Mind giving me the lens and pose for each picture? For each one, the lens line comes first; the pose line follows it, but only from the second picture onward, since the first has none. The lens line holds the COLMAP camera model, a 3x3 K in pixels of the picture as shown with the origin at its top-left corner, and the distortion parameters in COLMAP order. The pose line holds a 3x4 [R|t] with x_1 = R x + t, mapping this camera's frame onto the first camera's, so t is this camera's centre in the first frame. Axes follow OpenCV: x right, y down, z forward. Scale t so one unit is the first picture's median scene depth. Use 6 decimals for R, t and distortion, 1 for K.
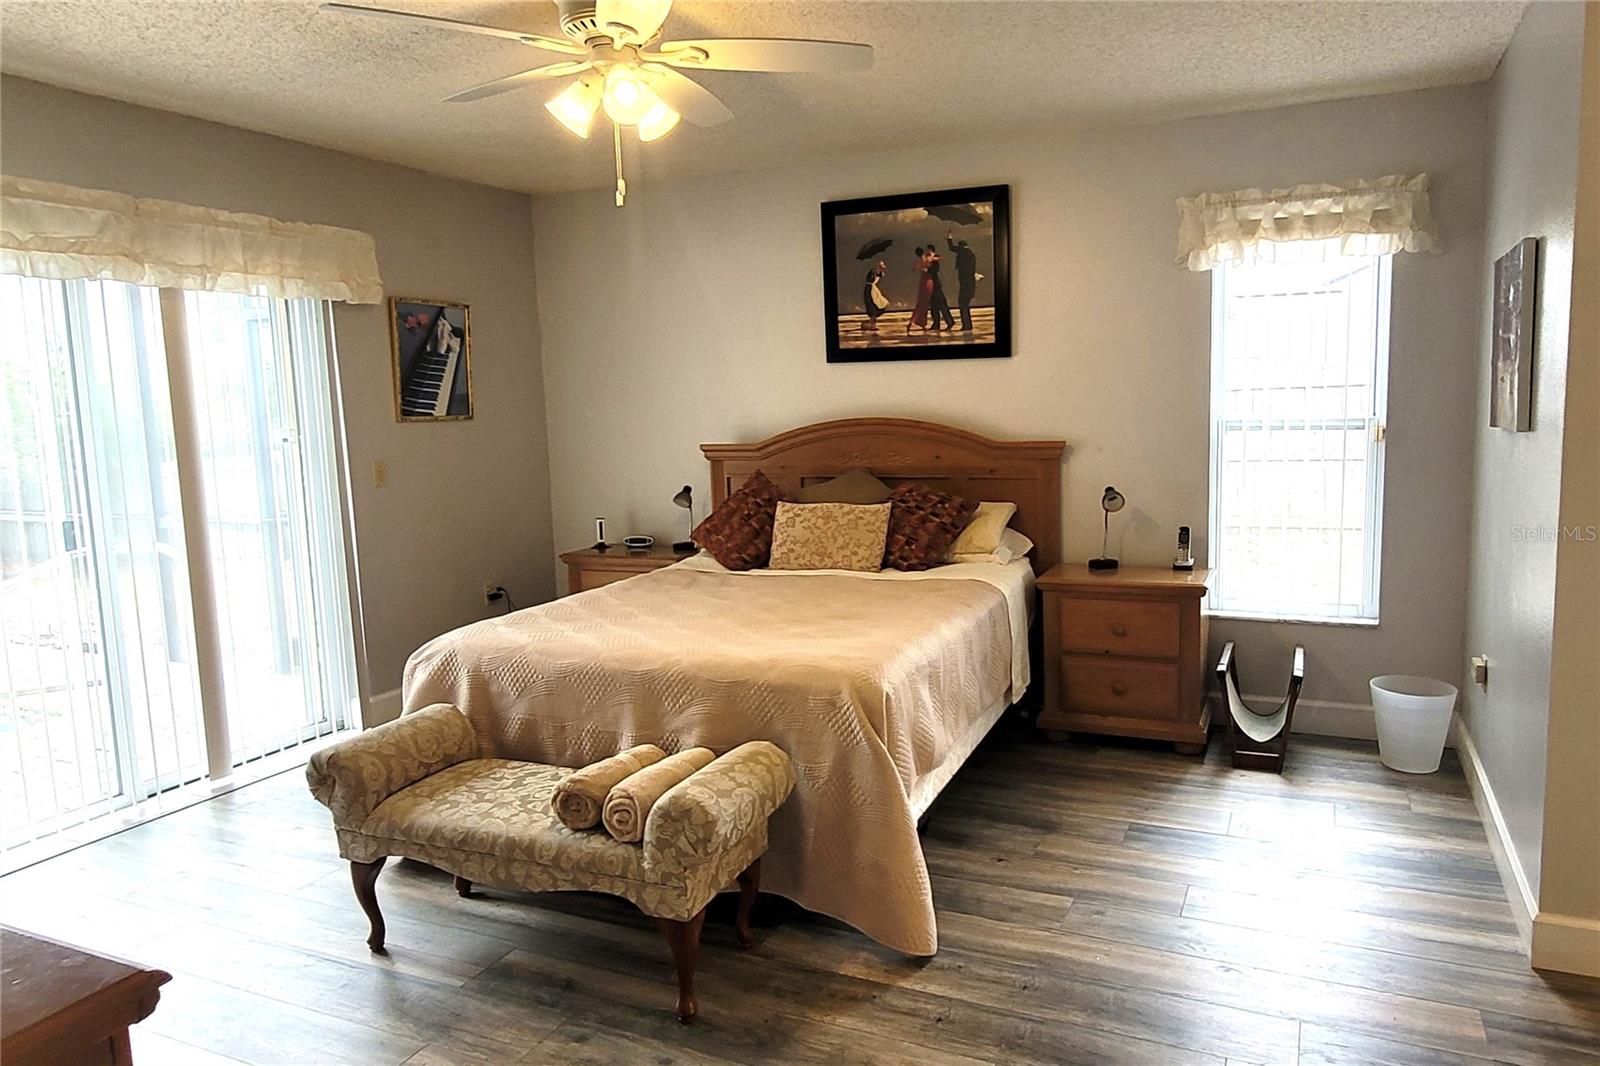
lens RADIAL K [[1054.0, 0, 805.7], [0, 1054.0, 532.8], [0, 0, 1]] dist [0.000279, 0.009483]
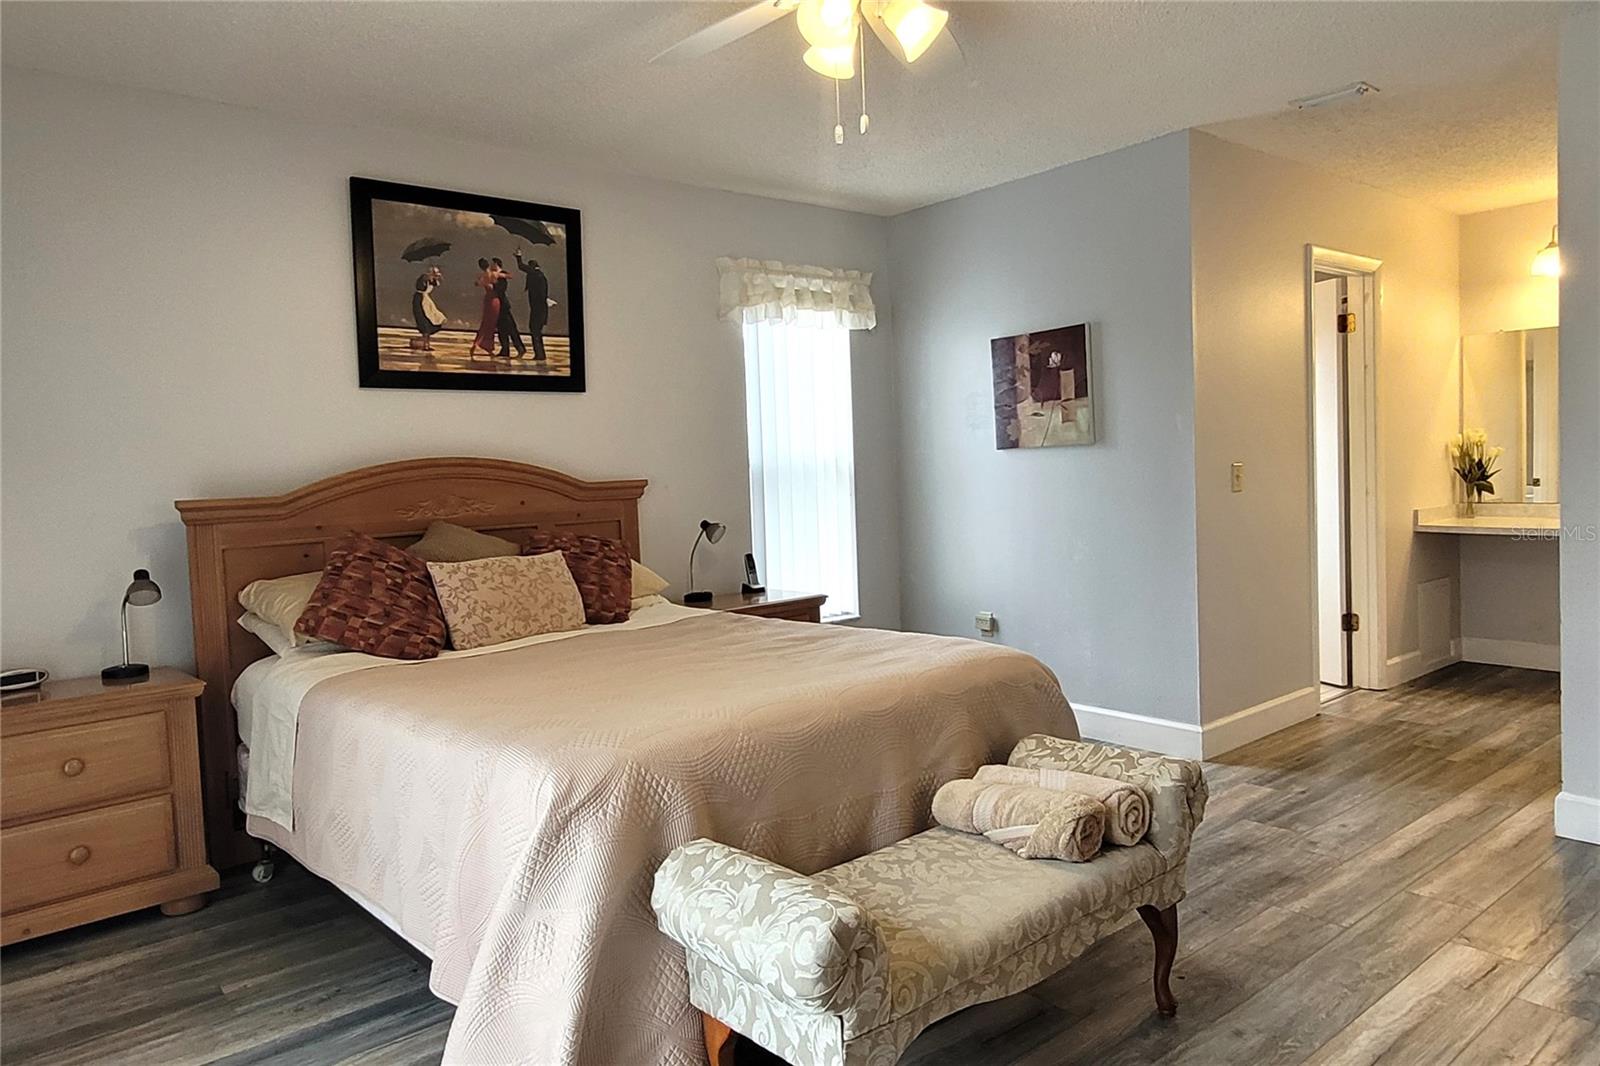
lens RADIAL K [[1086.6, 0, 798.1], [0, 1086.6, 533.1], [0, 0, 1]] dist [0.008208, -0.001406]
pose [[0.433148, -0.046466, 0.900124, -0.586403], [0.144634, 0.989312, -0.018530, 0.001817], [-0.889642, 0.138215, 0.435239, 0.422476]]
